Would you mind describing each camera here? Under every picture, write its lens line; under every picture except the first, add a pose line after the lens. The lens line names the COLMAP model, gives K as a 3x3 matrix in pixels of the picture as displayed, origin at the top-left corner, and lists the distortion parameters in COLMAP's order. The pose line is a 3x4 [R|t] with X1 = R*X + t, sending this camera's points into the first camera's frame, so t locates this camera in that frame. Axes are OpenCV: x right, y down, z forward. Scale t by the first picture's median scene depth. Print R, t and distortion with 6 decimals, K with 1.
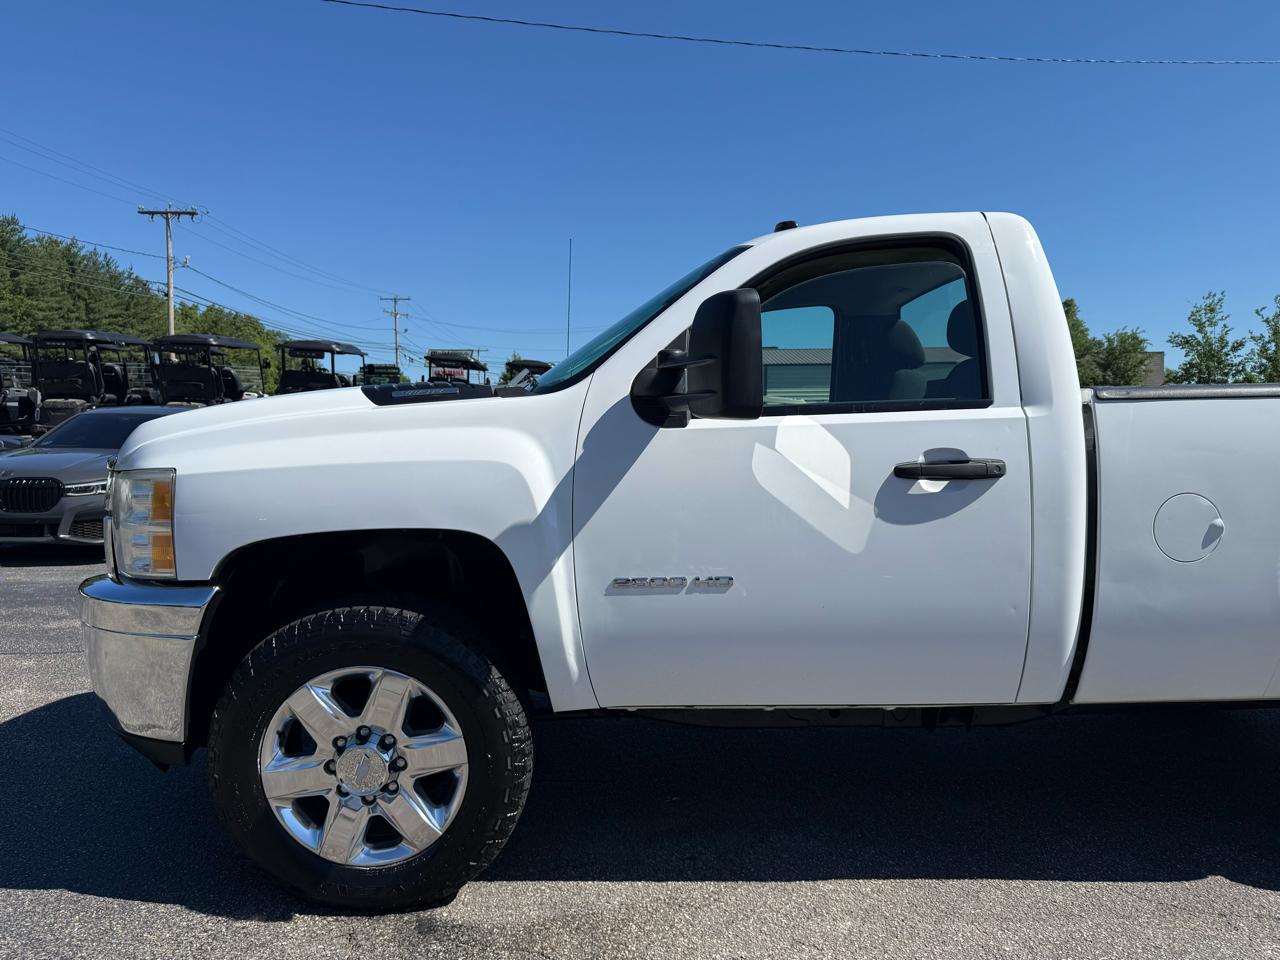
lens RADIAL K [[897.9, 0, 636.9], [0, 897.9, 481.8], [0, 0, 1]] dist [0.046289, -0.054590]
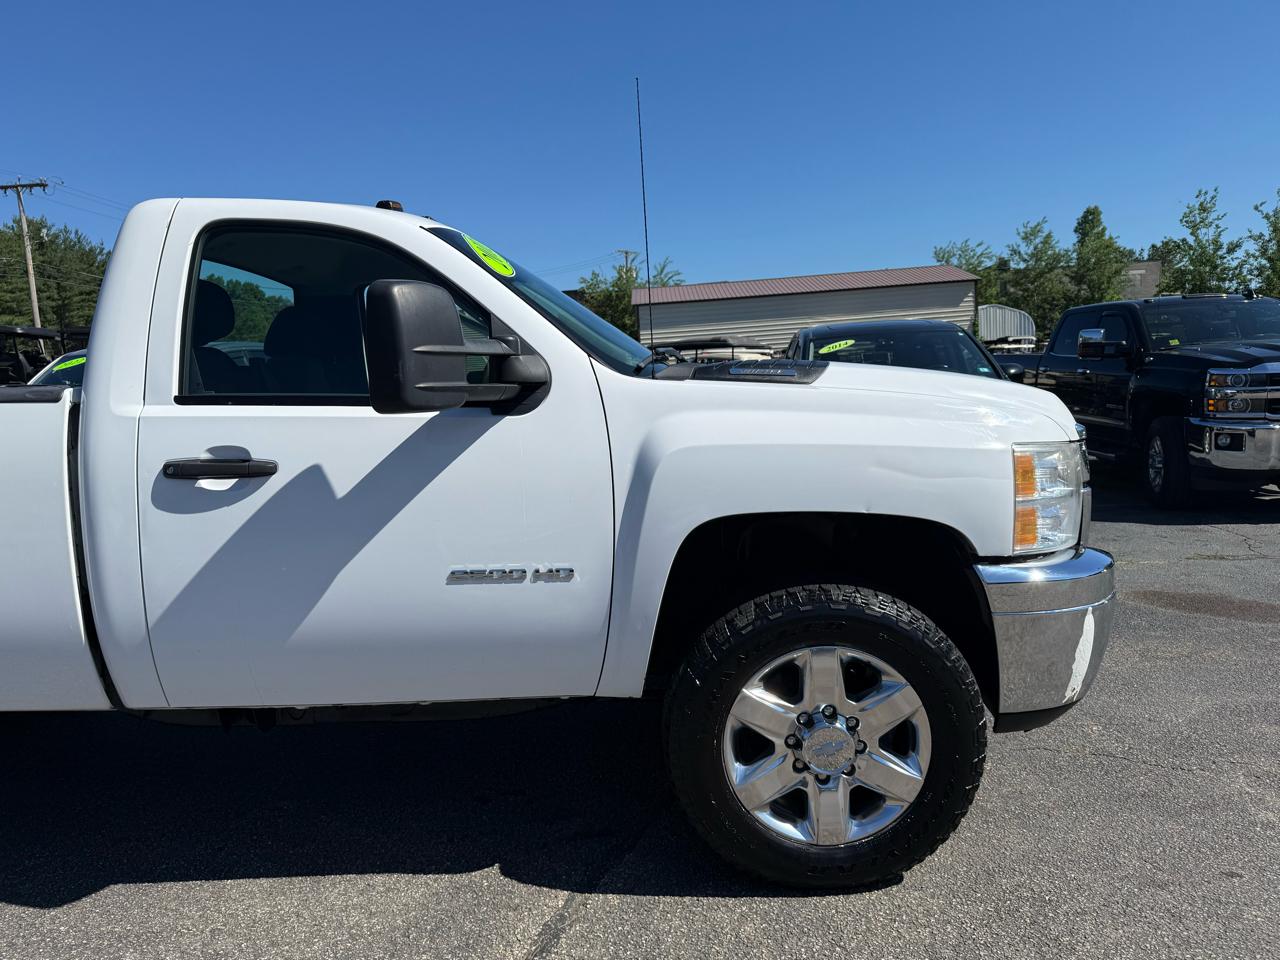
lens RADIAL K [[897.9, 0, 633.6], [0, 897.9, 485.9], [0, 0, 1]] dist [0.046289, -0.054590]
pose [[0.995884, -0.048156, -0.076783, 0.125864], [0.053148, 0.996511, 0.064346, -0.002104], [0.073417, -0.068162, 0.994969, 0.036825]]
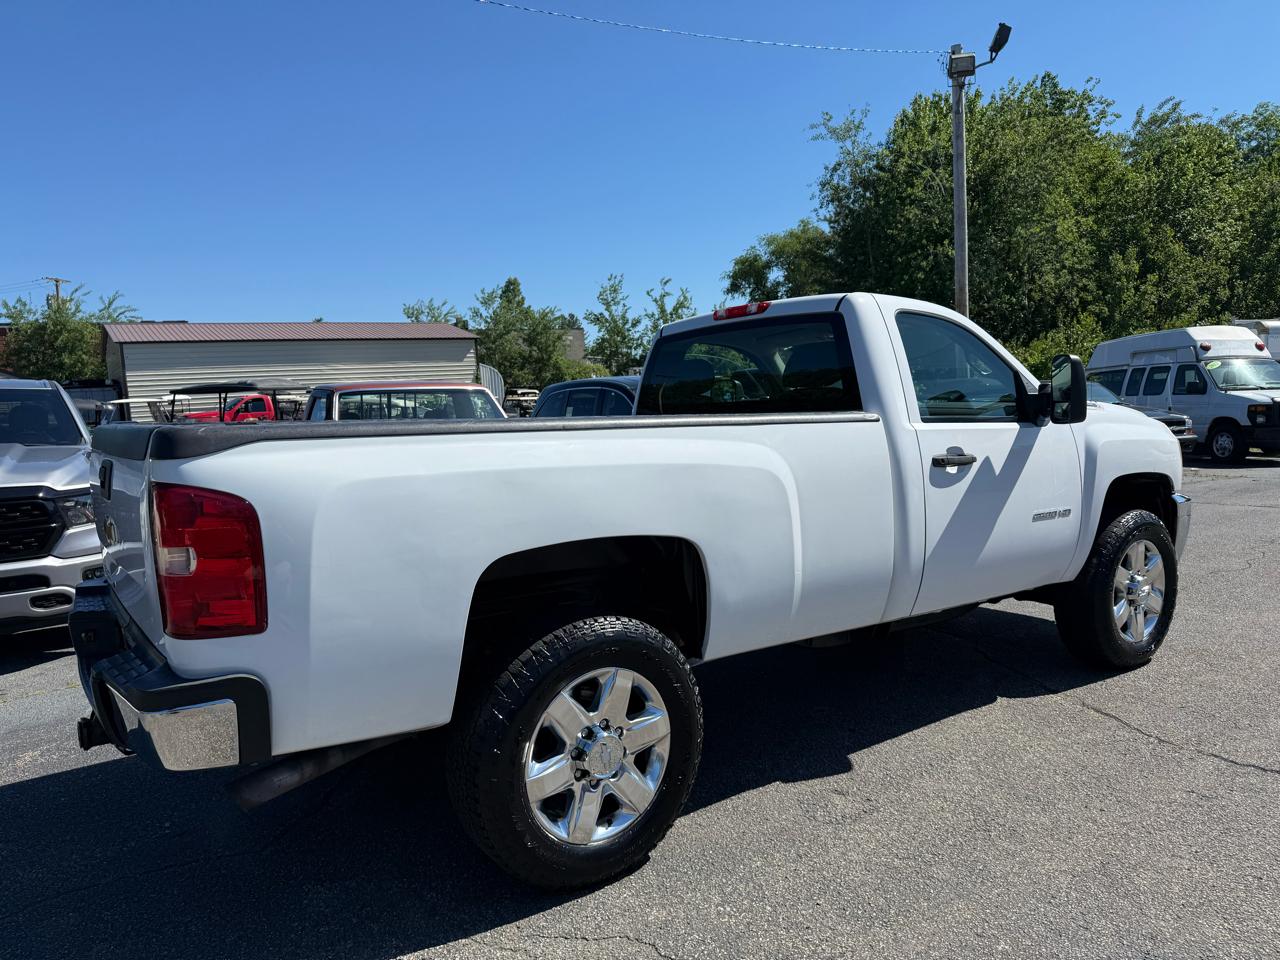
lens RADIAL K [[897.9, 0, 641.6], [0, 897.9, 474.6], [0, 0, 1]] dist [0.046289, -0.054590]
pose [[0.850063, -0.089233, 0.519067, 0.065891], [0.079986, 0.995984, 0.040229, -0.004173], [-0.520573, 0.007321, 0.853786, 0.031807]]
